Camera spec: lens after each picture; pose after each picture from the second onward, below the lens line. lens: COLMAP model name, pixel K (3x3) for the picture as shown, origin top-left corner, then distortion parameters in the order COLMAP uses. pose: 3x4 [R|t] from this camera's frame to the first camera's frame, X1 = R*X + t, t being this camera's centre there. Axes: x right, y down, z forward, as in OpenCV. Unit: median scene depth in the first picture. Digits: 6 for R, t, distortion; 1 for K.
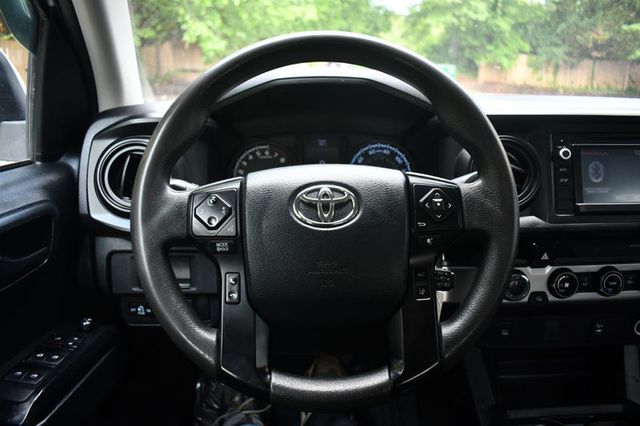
lens RADIAL K [[480.5, 0, 320.6], [0, 480.5, 212.4], [0, 0, 1]] dist [-0.095894, 0.011230]
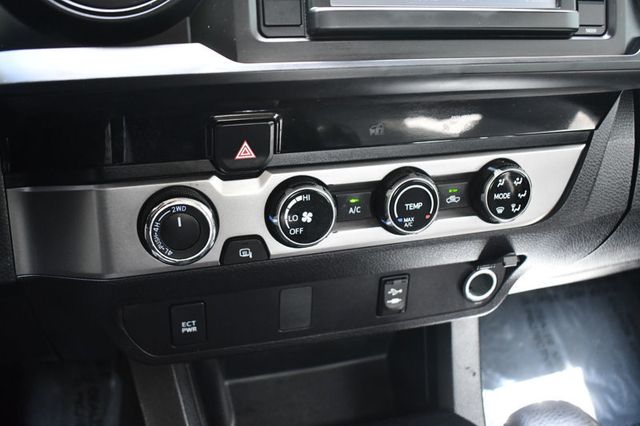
lens RADIAL K [[605.7, 0, 324.9], [0, 605.7, 214.4], [0, 0, 1]] dist [-0.076527, 0.000000]
pose [[0.950776, -0.081734, 0.298905, 0.376243], [0.021672, 0.979764, 0.198979, 0.045524], [-0.309120, -0.182706, 0.933308, 0.484696]]
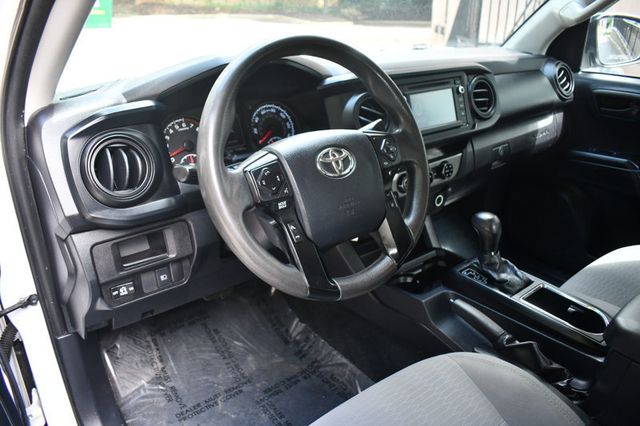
lens RADIAL K [[480.5, 0, 319.8], [0, 480.5, 217.3], [0, 0, 1]] dist [-0.095894, 0.011230]
pose [[0.791617, -0.247442, 0.558673, -0.617447], [0.154818, 0.965722, 0.208357, -0.113117], [-0.591079, -0.078446, 0.802790, -0.113660]]
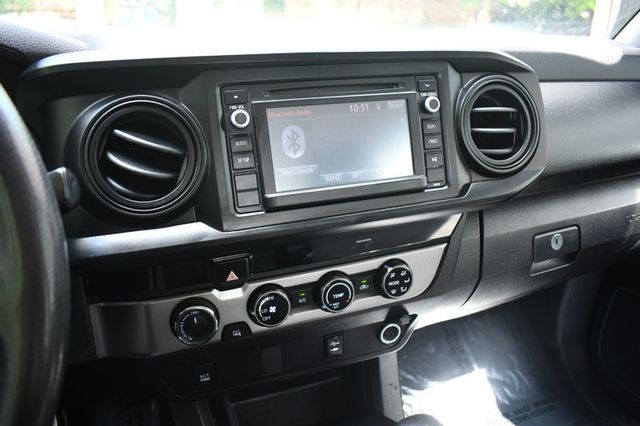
lens RADIAL K [[480.5, 0, 322.9], [0, 480.5, 214.0], [0, 0, 1]] dist [-0.095894, 0.011230]
pose [[0.932803, -0.123942, 0.338405, 0.370989], [0.080544, 0.986947, 0.139454, -0.074169], [-0.351272, -0.102826, 0.930610, 0.329599]]
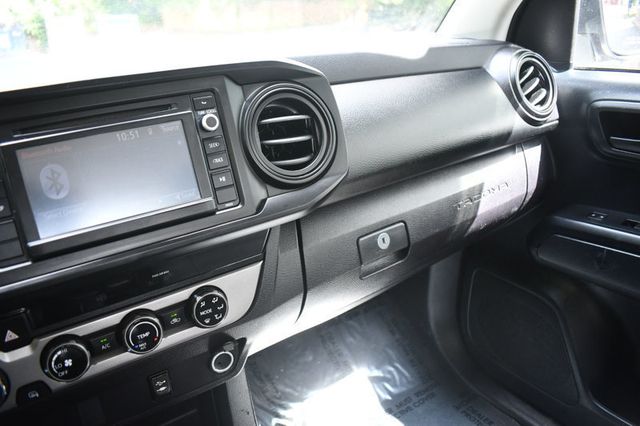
lens RADIAL K [[480.5, 0, 319.6], [0, 480.5, 214.8], [0, 0, 1]] dist [-0.095894, 0.011230]
pose [[0.831664, -0.237756, 0.501804, 0.536780], [0.184580, 0.970678, 0.153996, -0.071863], [-0.523703, -0.035450, 0.851163, 0.291082]]
